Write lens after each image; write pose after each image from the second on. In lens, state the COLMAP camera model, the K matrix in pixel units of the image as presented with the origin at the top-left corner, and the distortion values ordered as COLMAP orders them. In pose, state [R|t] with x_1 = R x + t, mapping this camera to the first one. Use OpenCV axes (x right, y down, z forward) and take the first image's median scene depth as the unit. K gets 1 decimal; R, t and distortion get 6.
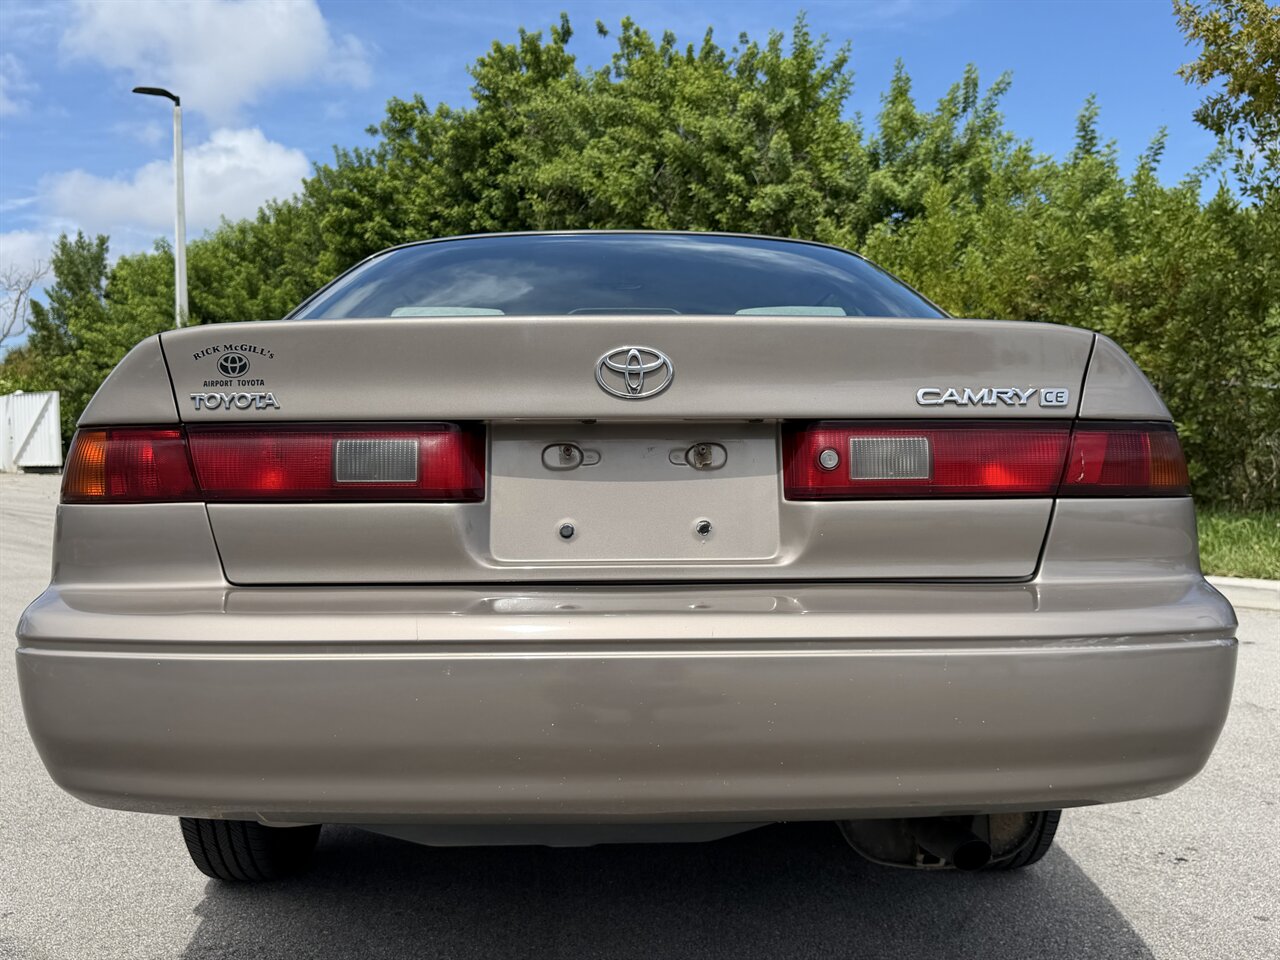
lens RADIAL K [[1174.6, 0, 640.0], [0, 1174.6, 480.0], [0, 0, 1]] dist [0.154099, -0.333364]
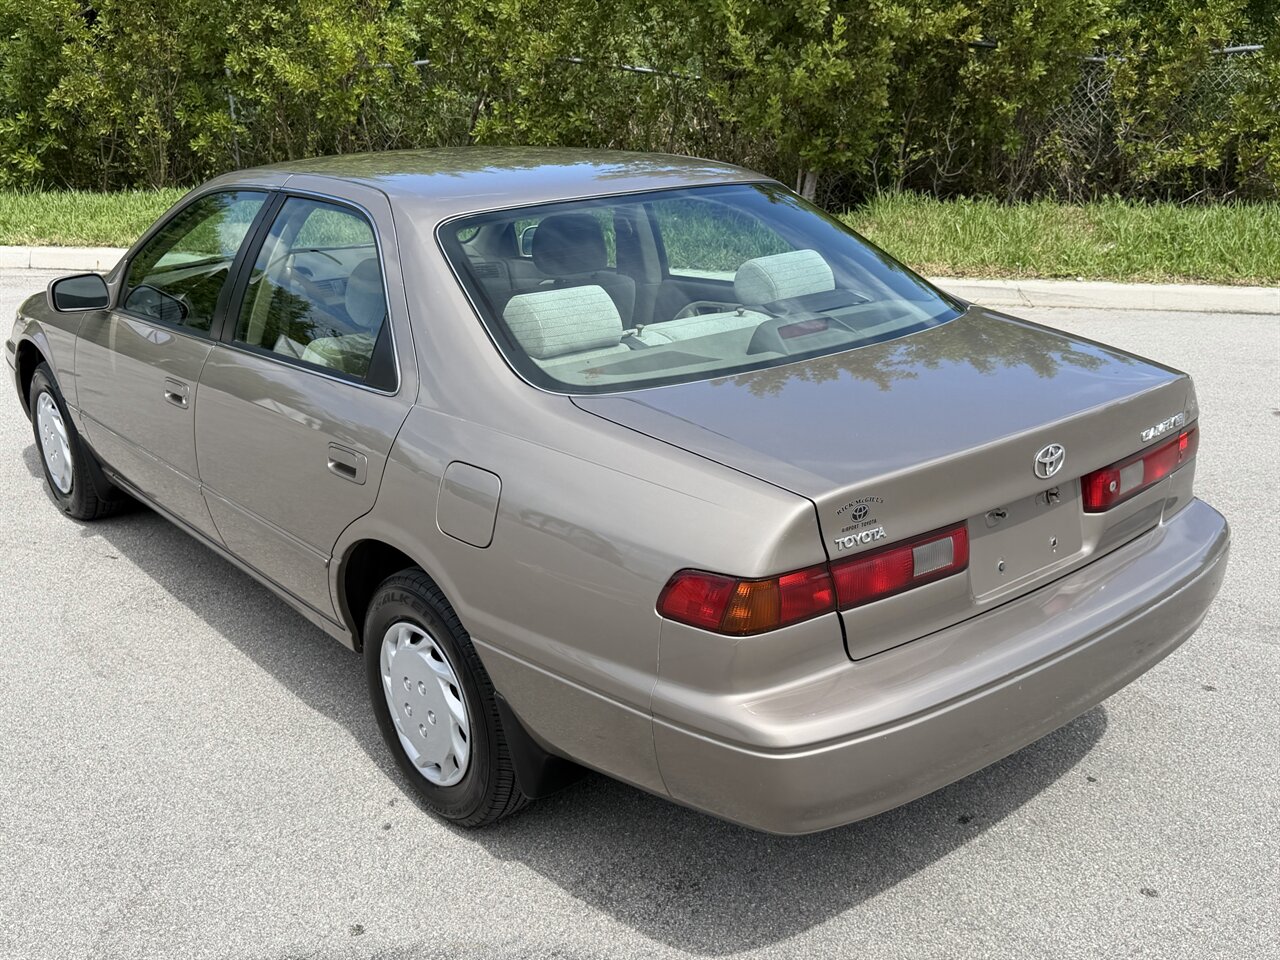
lens RADIAL K [[1240.0, 0, 649.5], [0, 1240.0, 476.8], [0, 0, 1]] dist [0.142623, -0.298840]
pose [[0.782980, -0.205089, 0.587265, -0.332761], [0.004816, 0.946056, 0.323968, -0.146521], [-0.622028, -0.250833, 0.741731, 0.028747]]
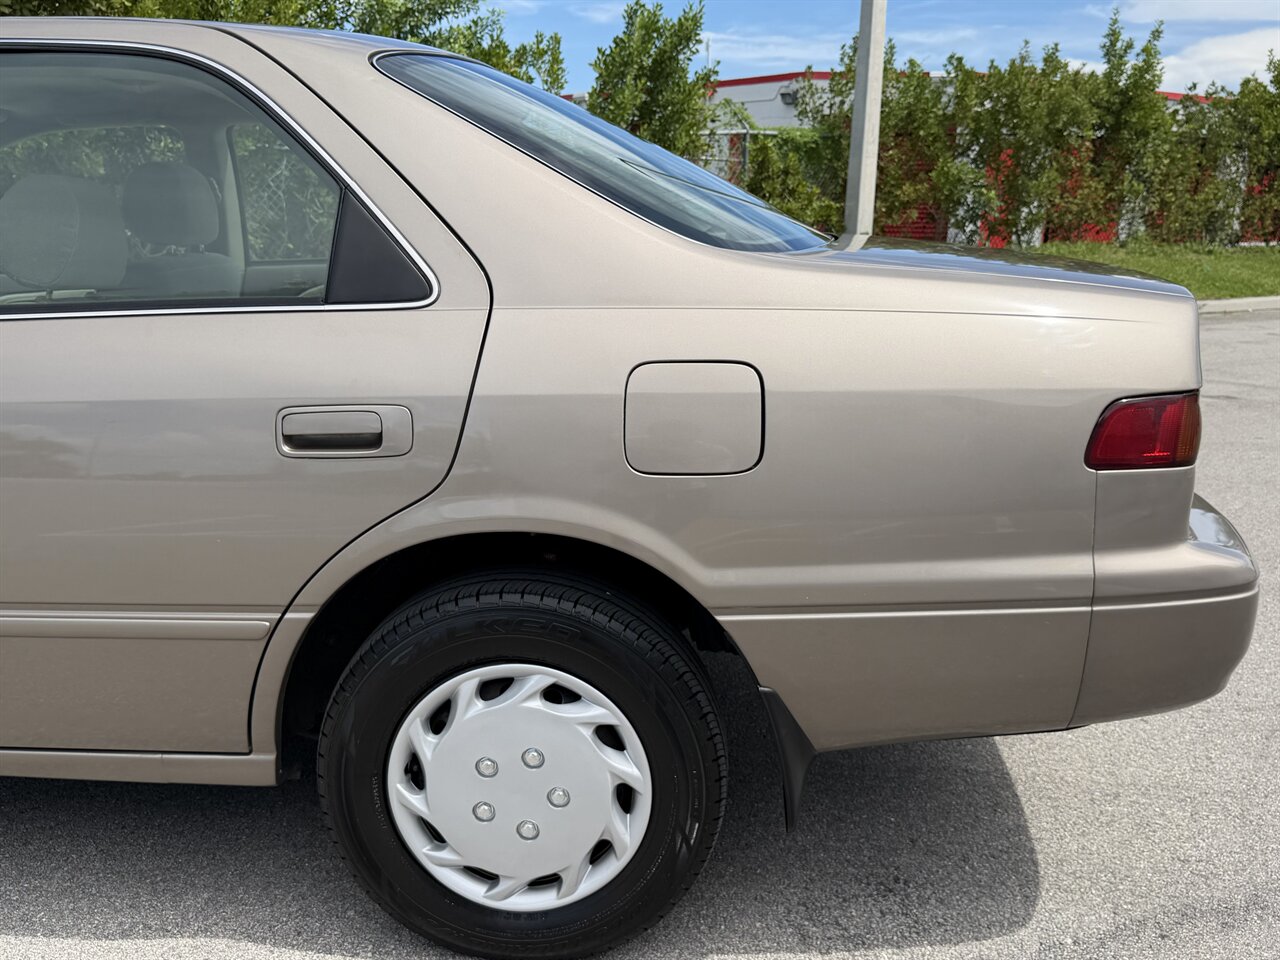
lens RADIAL K [[1174.6, 0, 640.0], [0, 1174.6, 480.0], [0, 0, 1]] dist [0.154099, -0.333364]
pose [[0.101448, -0.219187, 0.970394, -0.396953], [-0.008821, 0.975190, 0.221192, -0.049904], [-0.994802, -0.031000, 0.096998, 0.352135]]
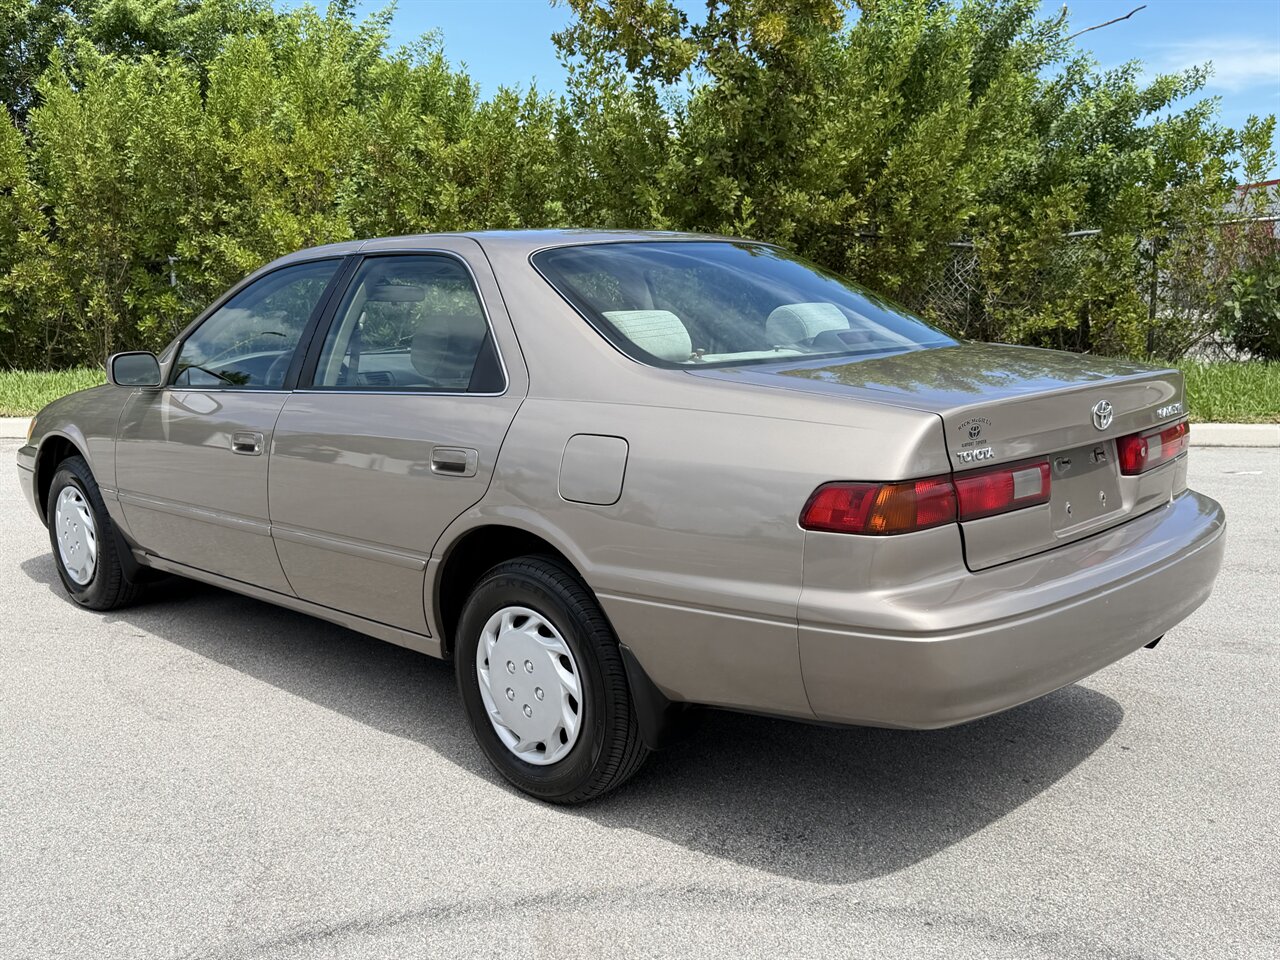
lens RADIAL K [[1174.6, 0, 640.0], [0, 1174.6, 480.0], [0, 0, 1]] dist [0.154099, -0.333364]
pose [[0.714489, -0.119164, 0.689424, -0.422765], [0.008767, 0.986836, 0.161485, -0.070739], [-0.699592, -0.109335, 0.706128, 0.053804]]
